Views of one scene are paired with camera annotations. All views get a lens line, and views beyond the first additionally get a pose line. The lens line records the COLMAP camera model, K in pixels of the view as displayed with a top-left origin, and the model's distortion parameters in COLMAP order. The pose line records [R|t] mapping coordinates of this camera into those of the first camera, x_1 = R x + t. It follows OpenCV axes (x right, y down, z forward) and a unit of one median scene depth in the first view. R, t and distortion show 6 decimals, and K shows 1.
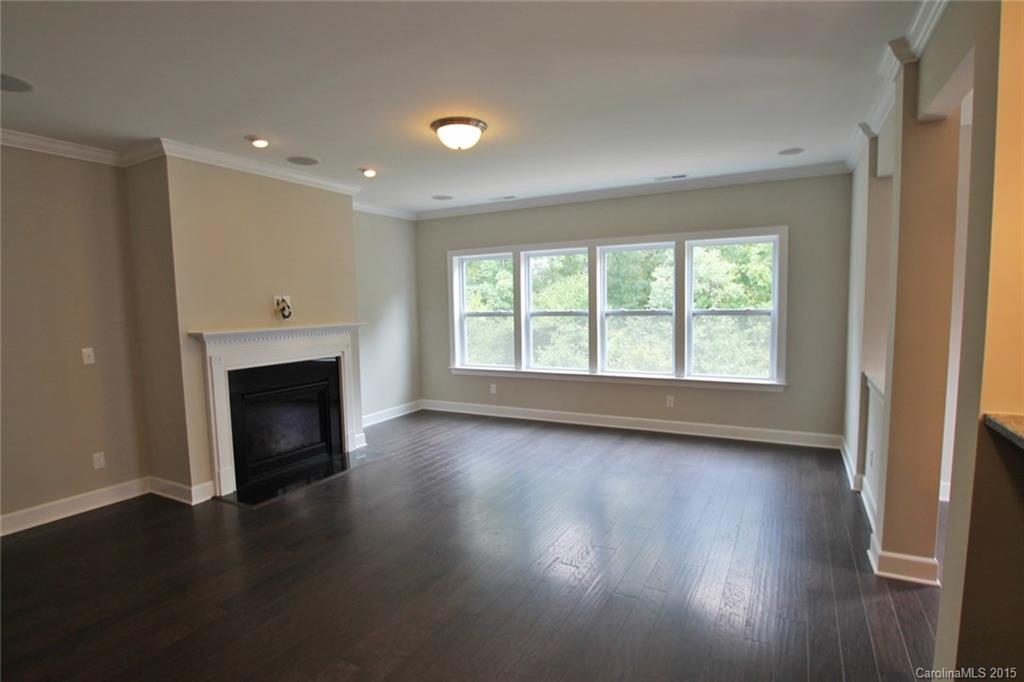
lens RADIAL K [[494.9, 0, 512.0], [0, 494.9, 341.0], [0, 0, 1]] dist [-0.002128, -0.000371]
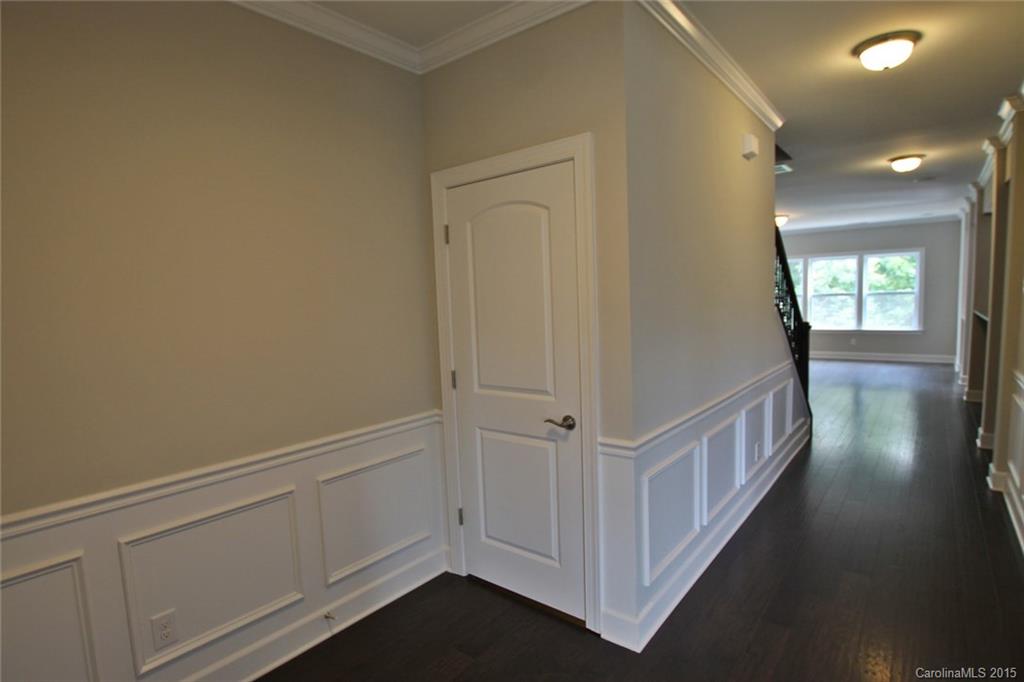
lens RADIAL K [[493.1, 0, 479.2], [0, 493.1, 341.5], [0, 0, 1]] dist [-0.042458, -0.000089]
pose [[0.970413, 0.007791, -0.241324, -0.598917], [-0.004126, 0.999868, 0.015689, 0.097622], [0.241414, -0.014229, 0.970318, -1.071121]]
